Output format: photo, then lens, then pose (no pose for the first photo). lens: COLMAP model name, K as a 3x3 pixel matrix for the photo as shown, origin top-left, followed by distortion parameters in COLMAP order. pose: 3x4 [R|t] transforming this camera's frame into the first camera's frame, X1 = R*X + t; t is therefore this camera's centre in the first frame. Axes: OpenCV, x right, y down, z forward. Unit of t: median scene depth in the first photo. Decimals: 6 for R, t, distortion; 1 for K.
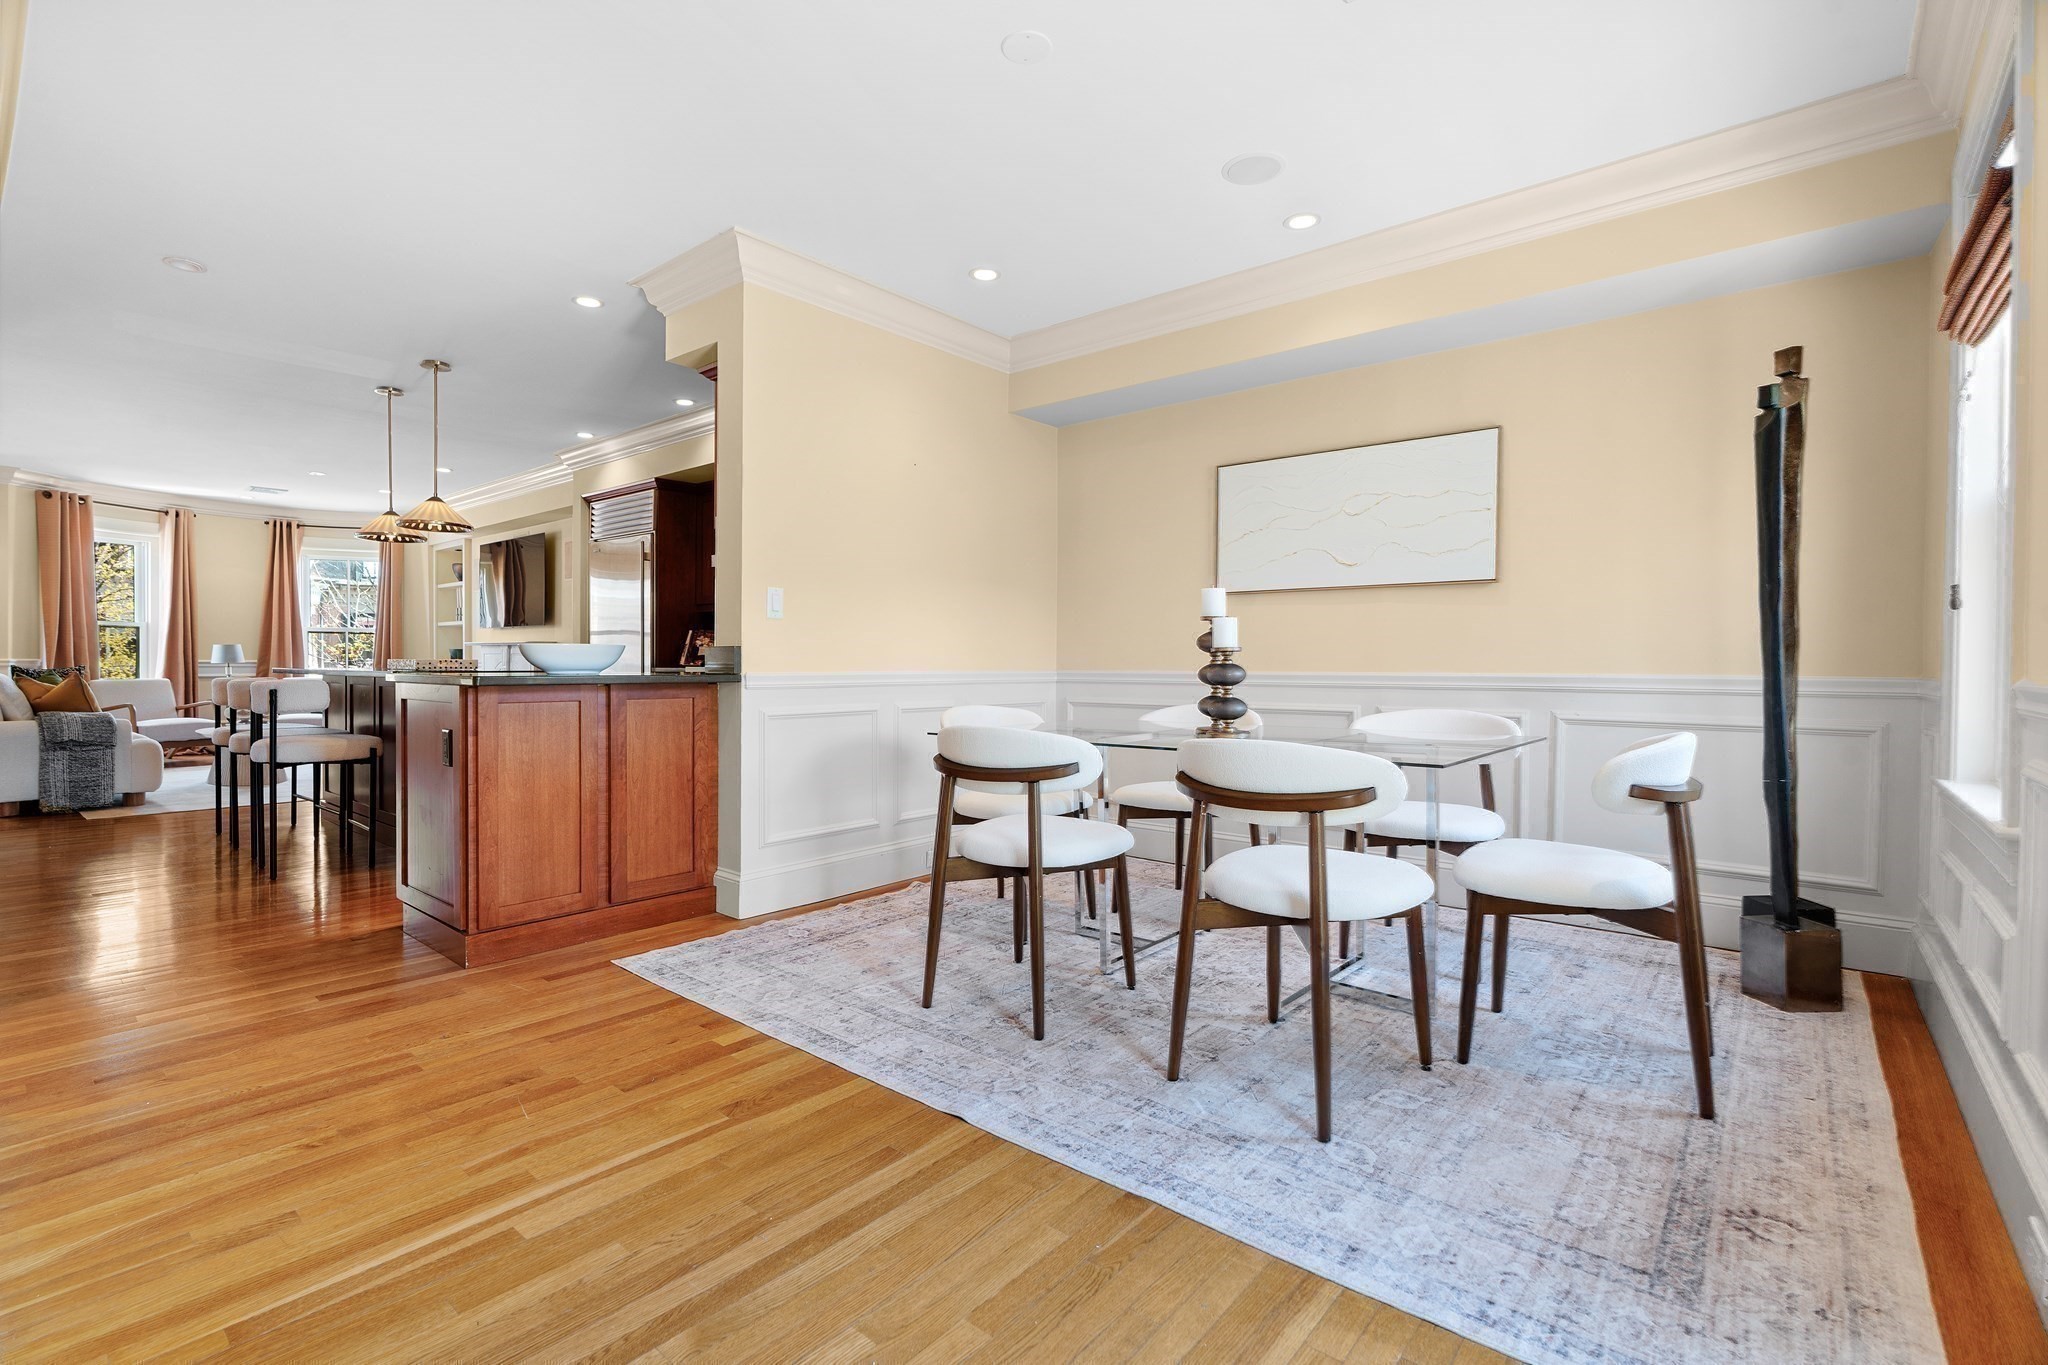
lens RADIAL K [[926.2, 0, 1015.5], [0, 926.2, 677.8], [0, 0, 1]] dist [-0.001430, 0.001174]
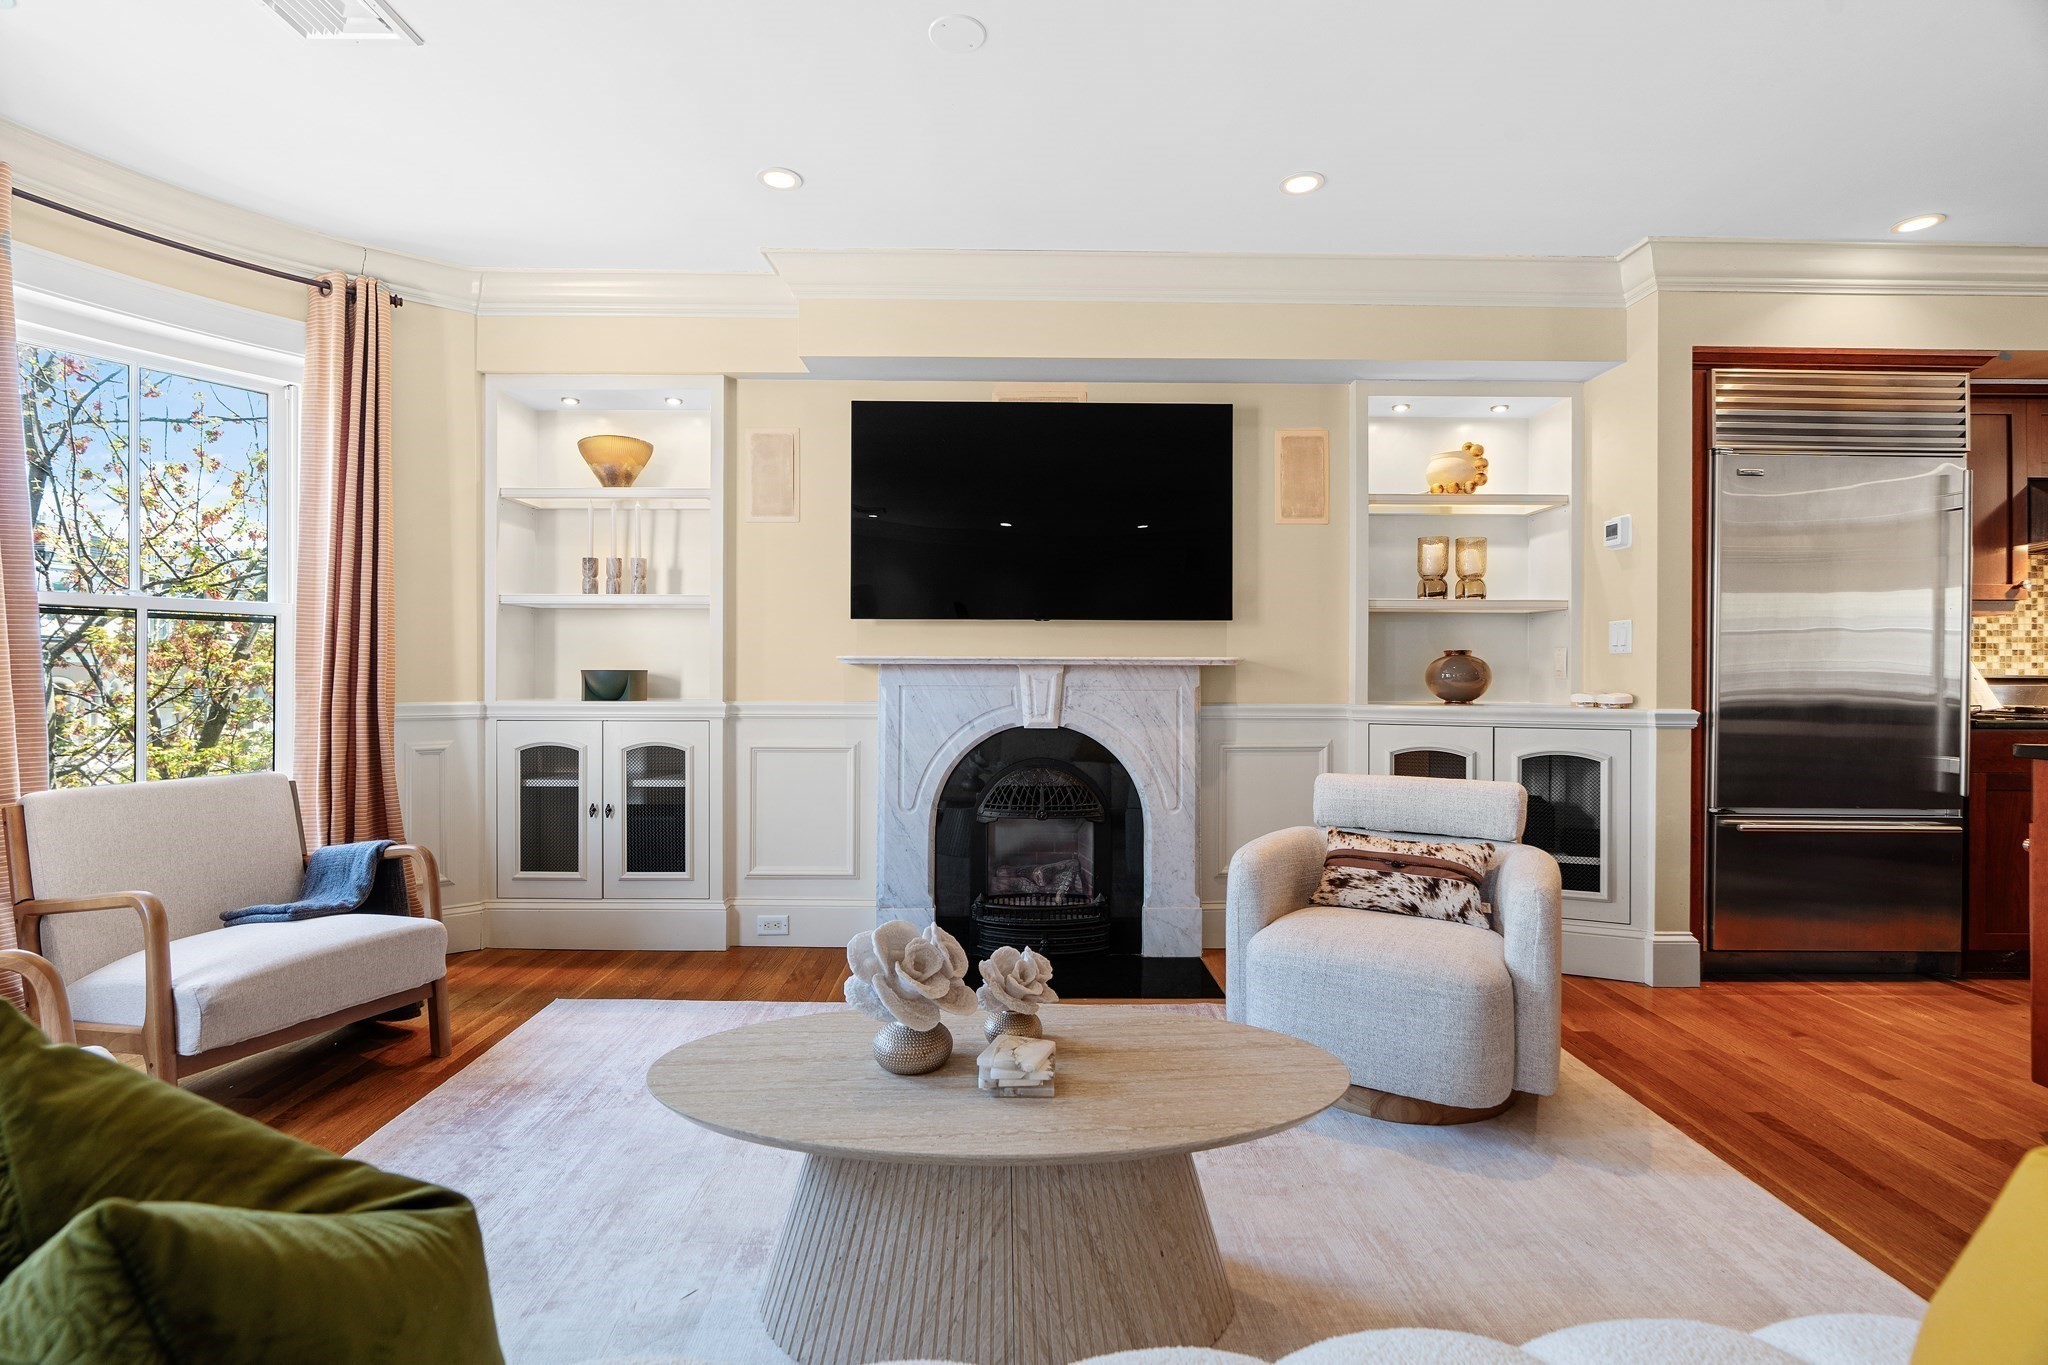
lens RADIAL K [[928.5, 0, 1020.4], [0, 928.5, 671.2], [0, 0, 1]] dist [-0.000863, 0.000826]
pose [[0.753128, -0.005090, 0.657854, -1.264676], [0.010865, 0.999930, -0.004702, -0.047097], [-0.657784, 0.010689, 0.753130, 1.081530]]
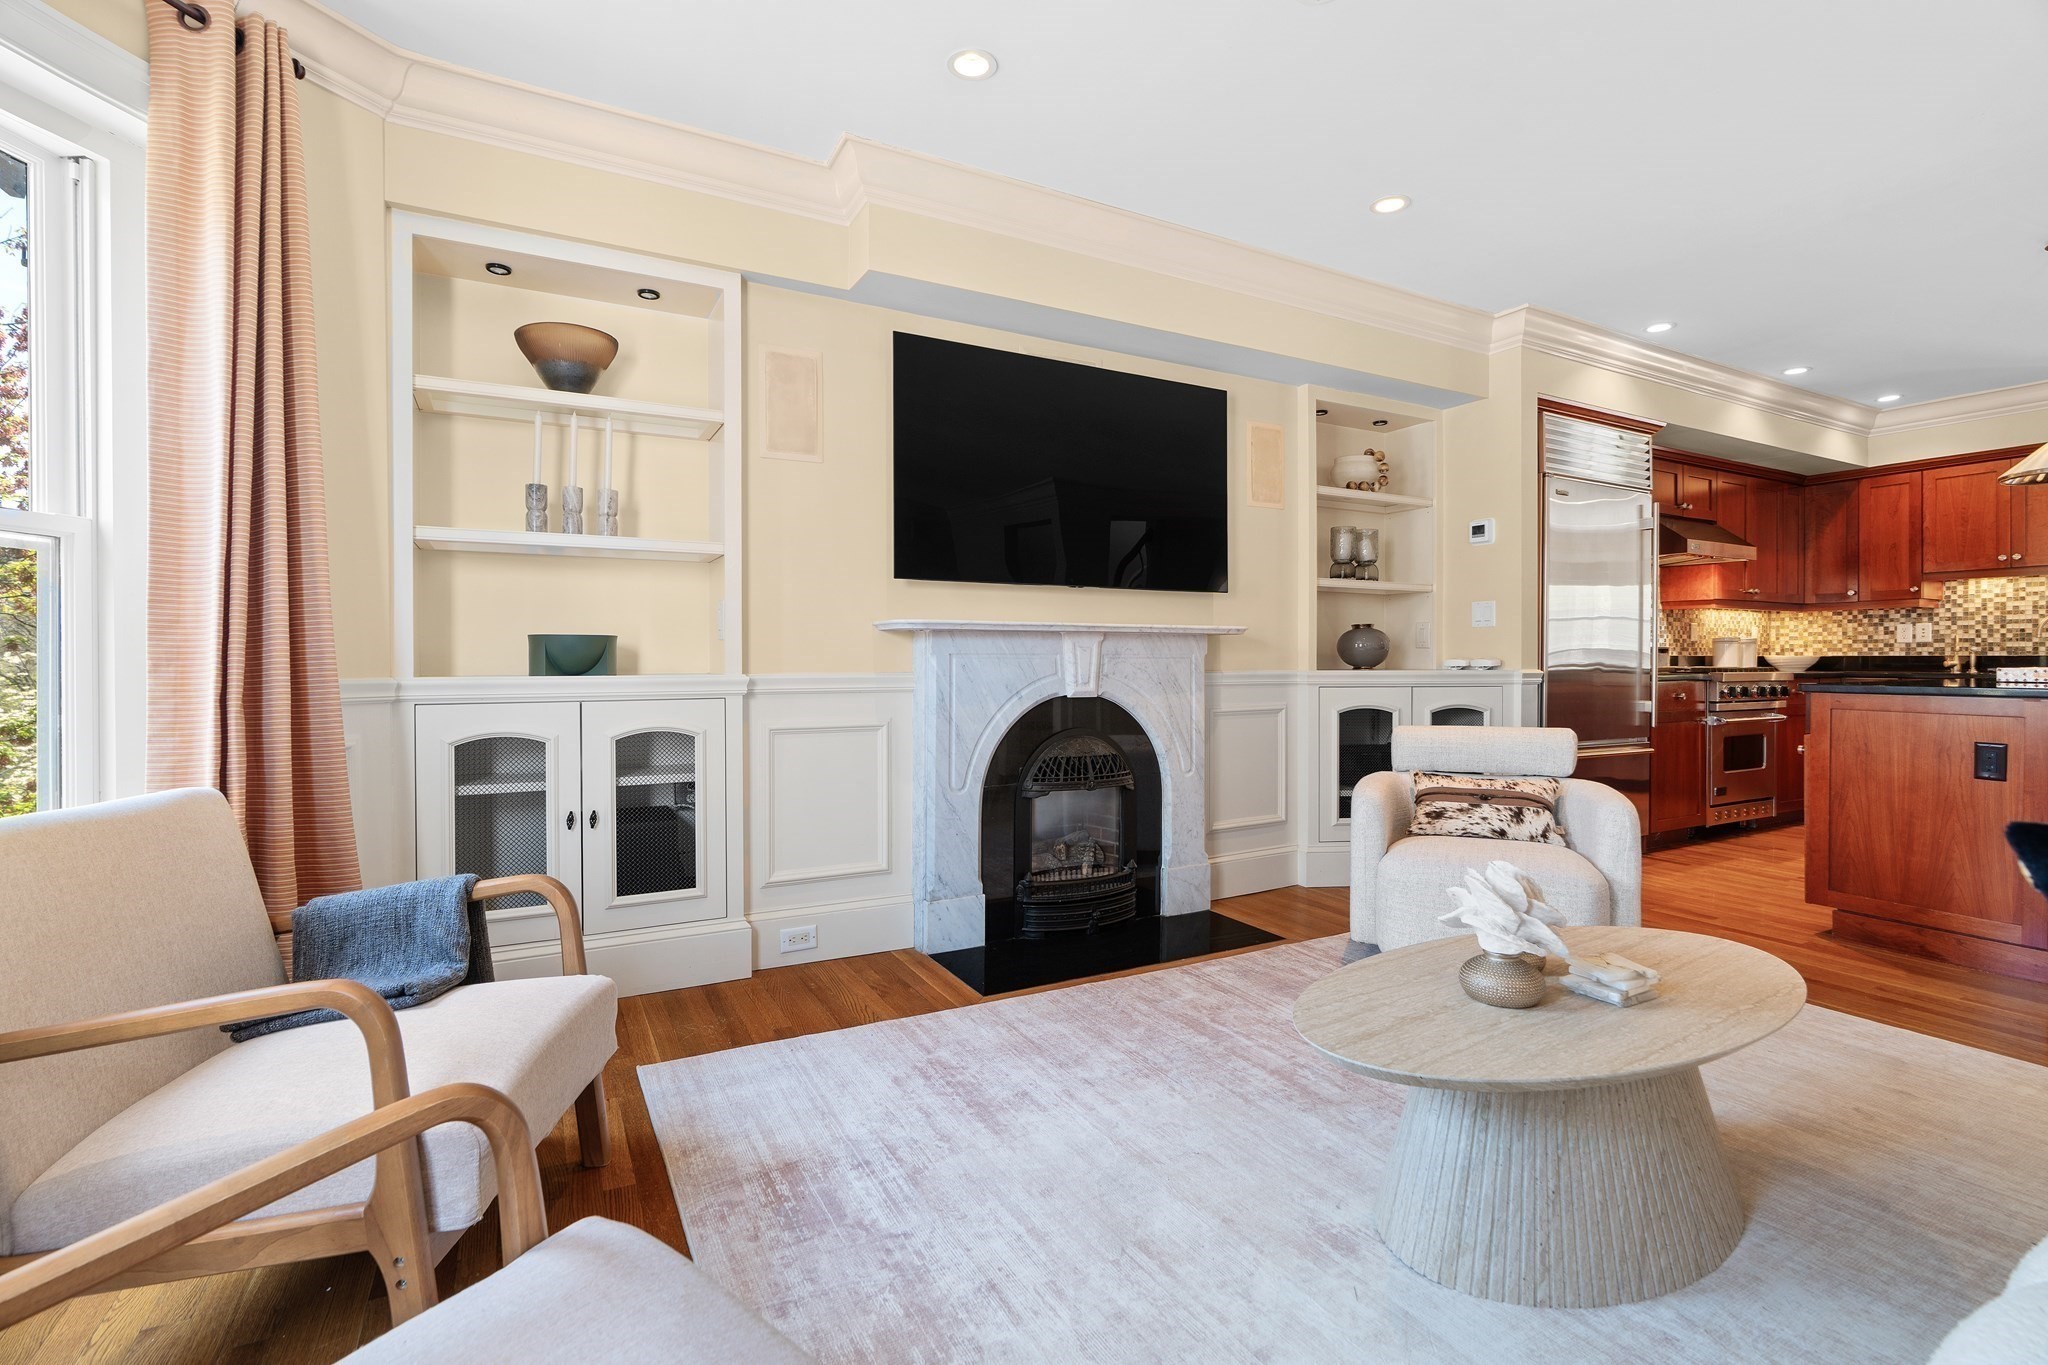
lens RADIAL K [[937.6, 0, 1025.1], [0, 937.6, 662.1], [0, 0, 1]] dist [-0.001141, 0.001158]
pose [[0.354499, -0.010472, 0.934998, -1.431836], [0.016446, 0.999852, 0.004963, -0.038259], [-0.934912, 0.013618, 0.354619, 1.356867]]
